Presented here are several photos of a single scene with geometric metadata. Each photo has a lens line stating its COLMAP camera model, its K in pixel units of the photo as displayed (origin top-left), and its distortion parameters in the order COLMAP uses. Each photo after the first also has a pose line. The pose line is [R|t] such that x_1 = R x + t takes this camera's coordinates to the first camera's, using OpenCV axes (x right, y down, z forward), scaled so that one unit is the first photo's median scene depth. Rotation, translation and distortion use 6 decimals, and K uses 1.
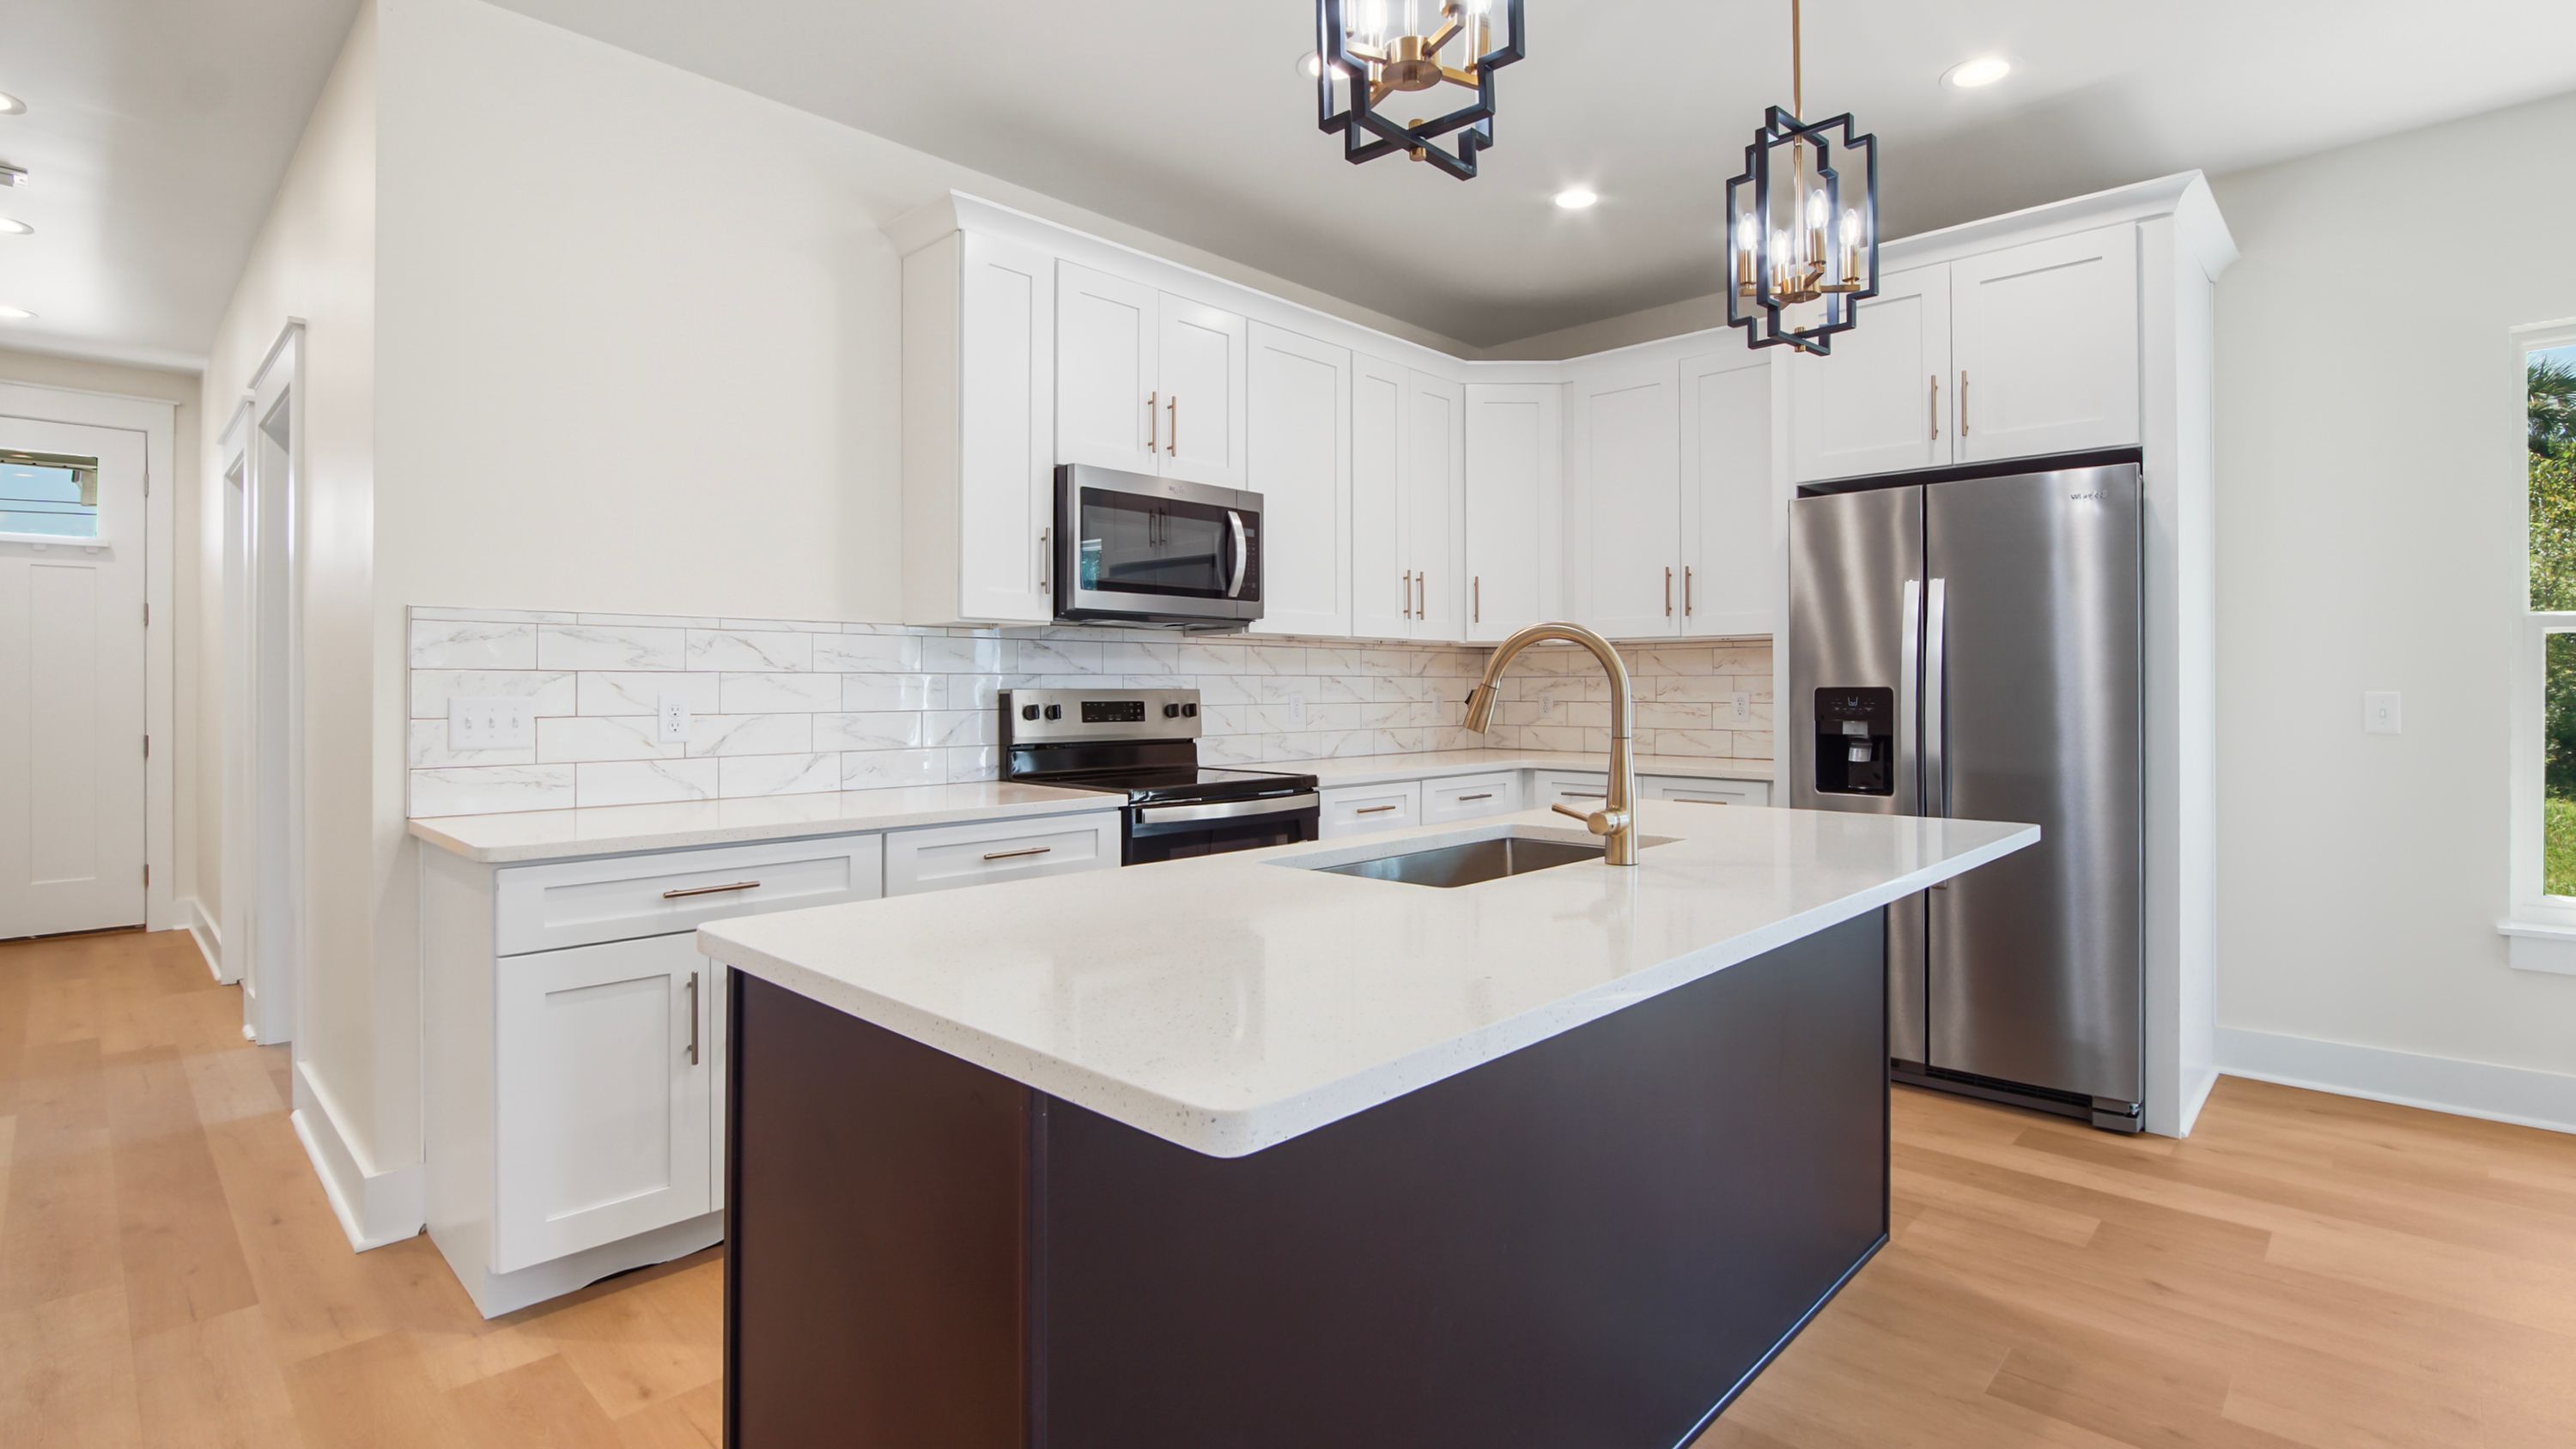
lens RADIAL K [[1189.4, 0, 1287.1], [0, 1189.4, 704.0], [0, 0, 1]] dist [-0.015251, 0.000243]
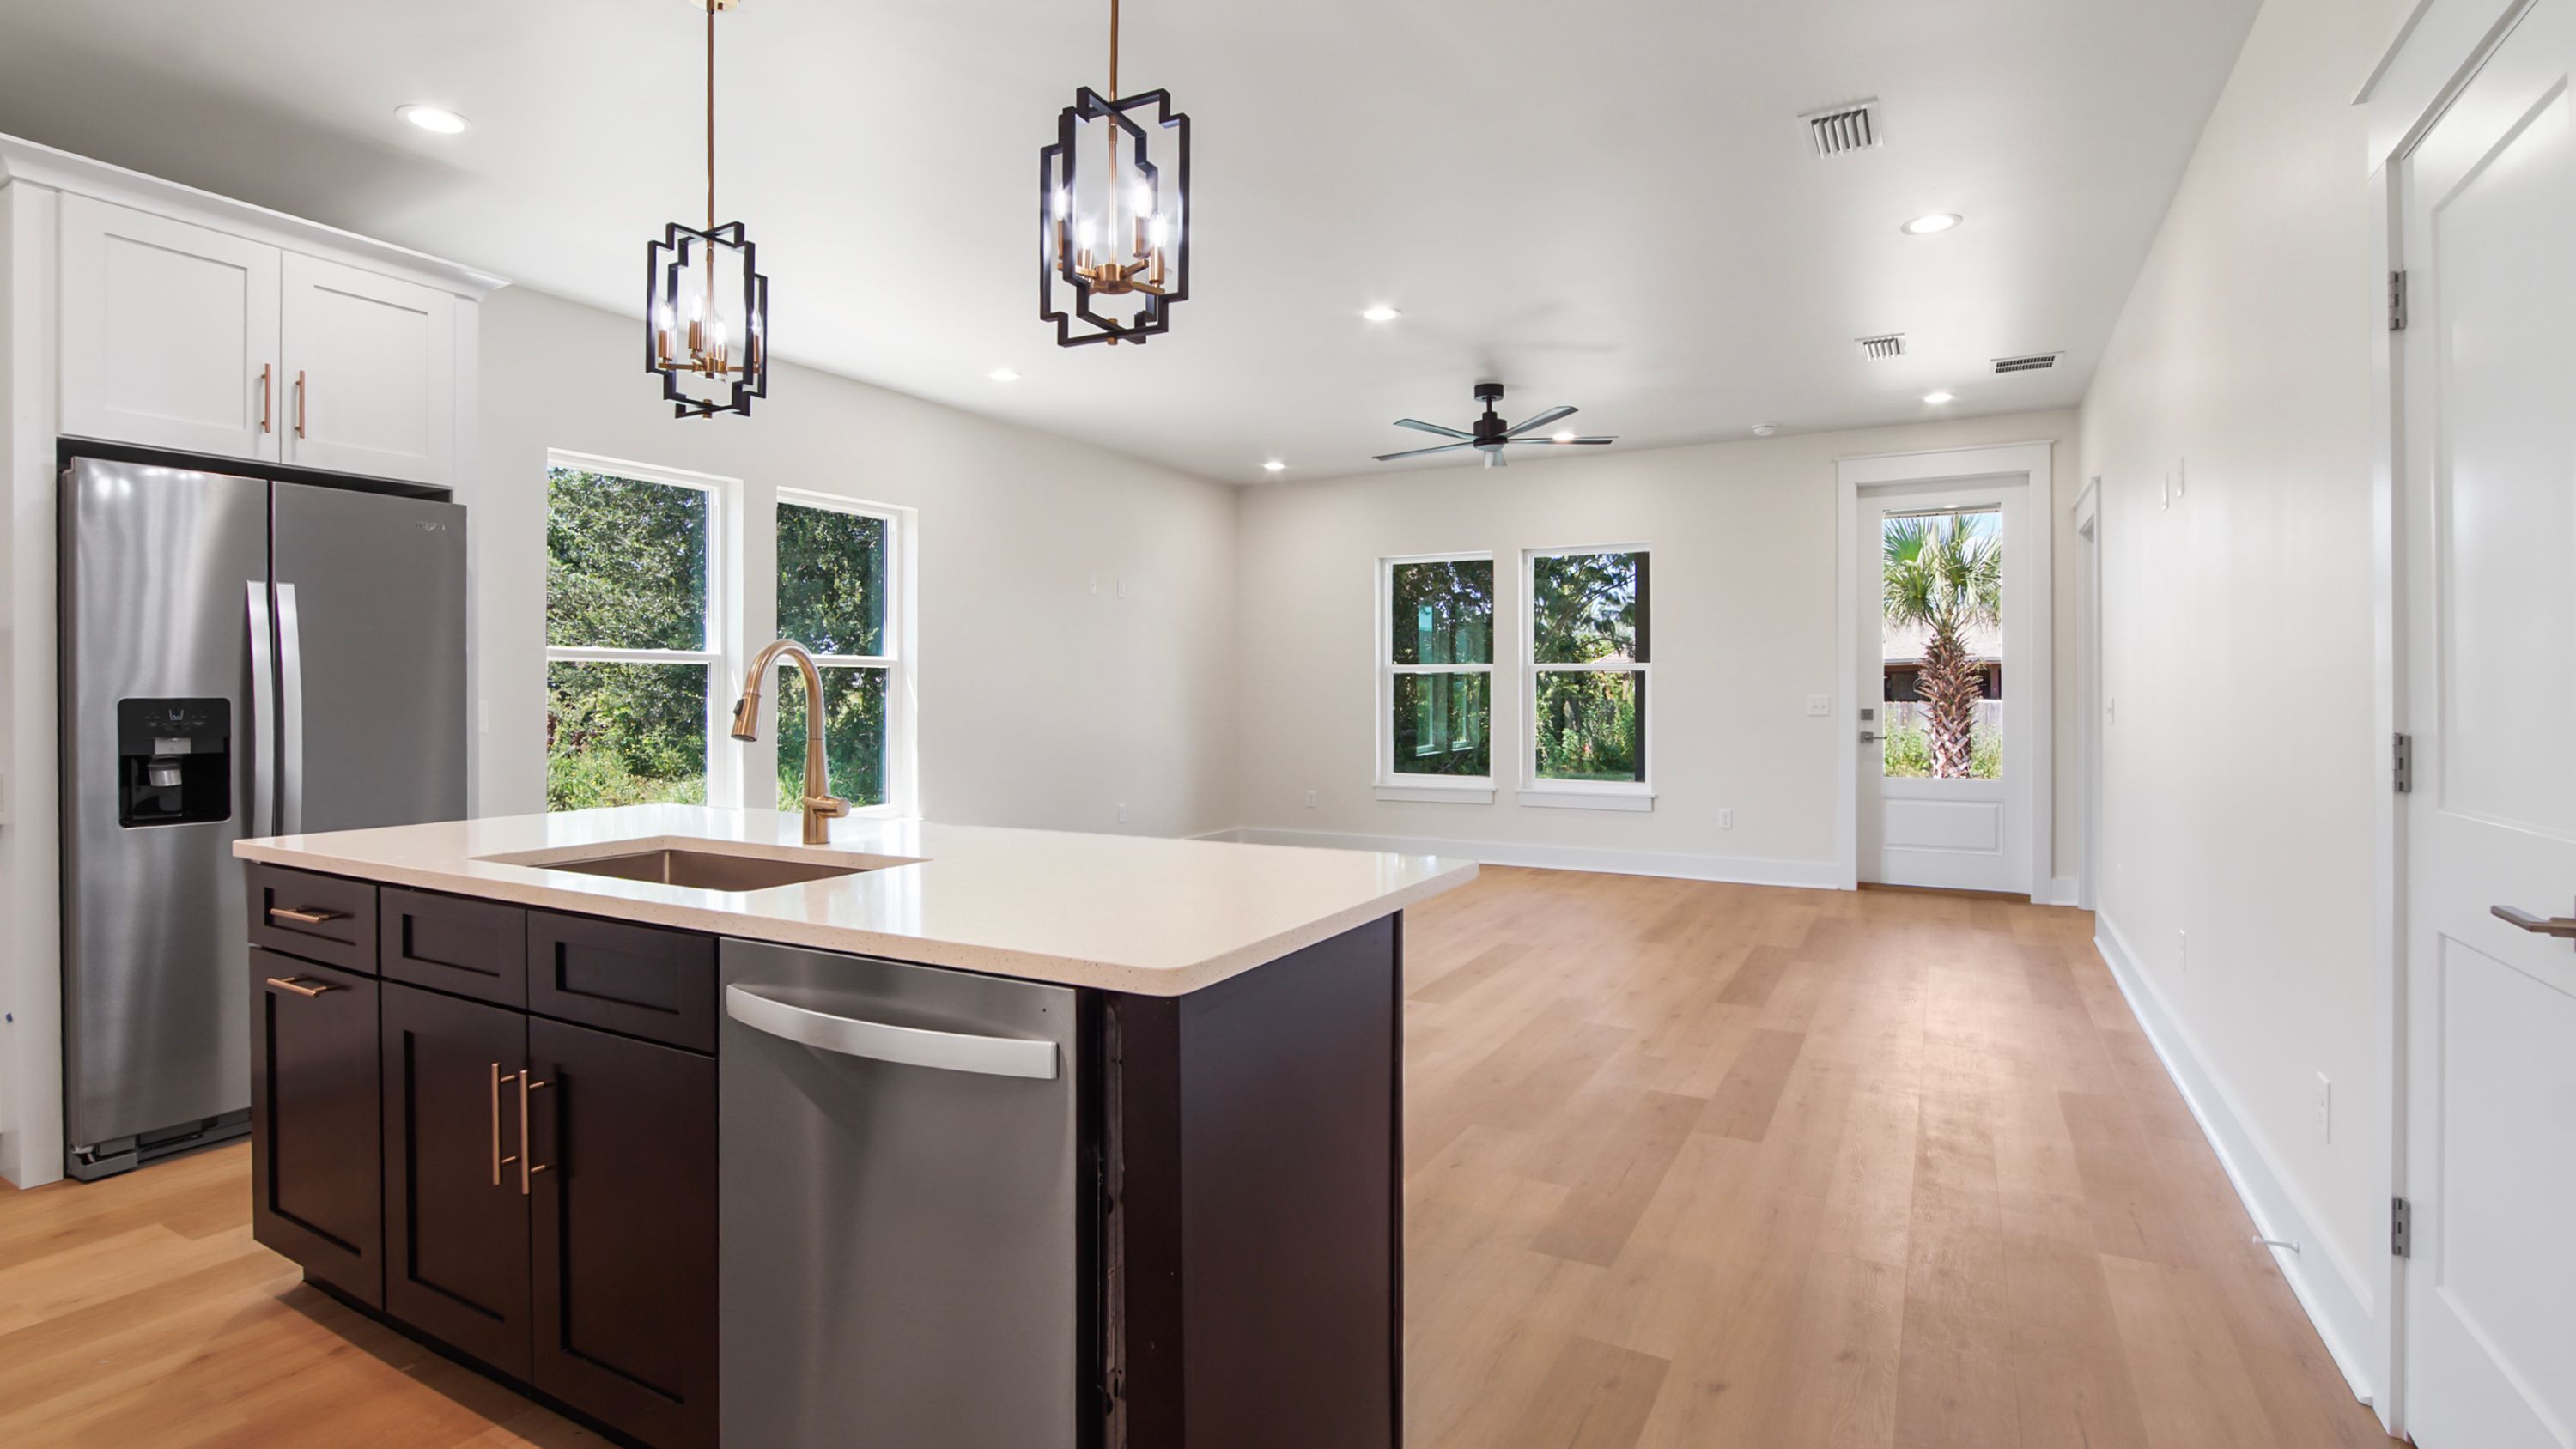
lens RADIAL K [[1212.8, 0, 1274.5], [0, 1212.8, 704.2], [0, 0, 1]] dist [-0.009207, -0.000156]
pose [[-0.254204, -0.005230, 0.967136, -0.538516], [0.015295, 0.999839, 0.009427, -0.005898], [-0.967030, 0.017189, -0.254083, 0.448528]]
